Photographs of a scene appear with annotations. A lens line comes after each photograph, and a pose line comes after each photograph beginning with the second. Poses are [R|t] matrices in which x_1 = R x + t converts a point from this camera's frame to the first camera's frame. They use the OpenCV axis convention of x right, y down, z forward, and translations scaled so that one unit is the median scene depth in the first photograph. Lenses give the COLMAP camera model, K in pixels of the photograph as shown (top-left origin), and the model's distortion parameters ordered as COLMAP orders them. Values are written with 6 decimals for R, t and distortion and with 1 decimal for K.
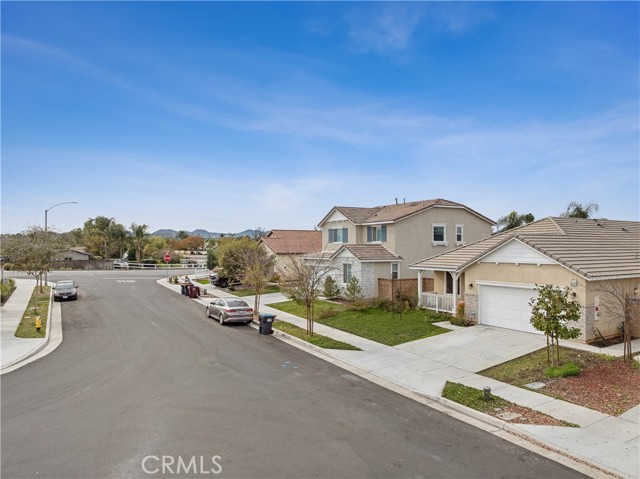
lens RADIAL K [[453.1, 0, 320.0], [0, 453.1, 239.5], [0, 0, 1]] dist [-0.039806, -0.001338]
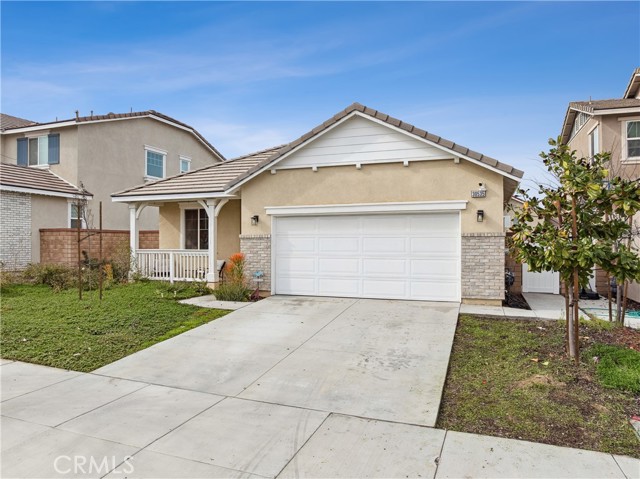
lens RADIAL K [[453.1, 0, 320.0], [0, 453.1, 239.5], [0, 0, 1]] dist [-0.039806, -0.001338]
pose [[0.771745, 0.006237, 0.635901, 0.067778], [-0.009904, 0.999949, 0.002213, 0.114117], [-0.635855, -0.008006, 0.771767, 0.529241]]
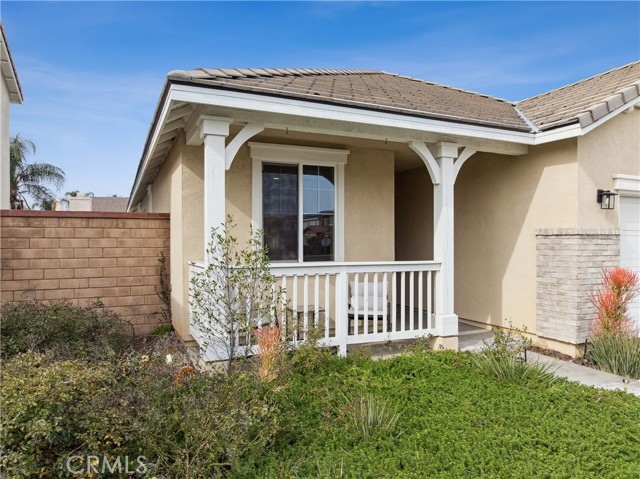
lens RADIAL K [[453.1, 0, 320.0], [0, 453.1, 239.5], [0, 0, 1]] dist [-0.039806, -0.001338]
pose [[0.120339, 0.011604, 0.992665, 0.072269], [-0.015272, 0.999835, -0.009836, 0.120807], [-0.992615, -0.013977, 0.120496, 1.040513]]
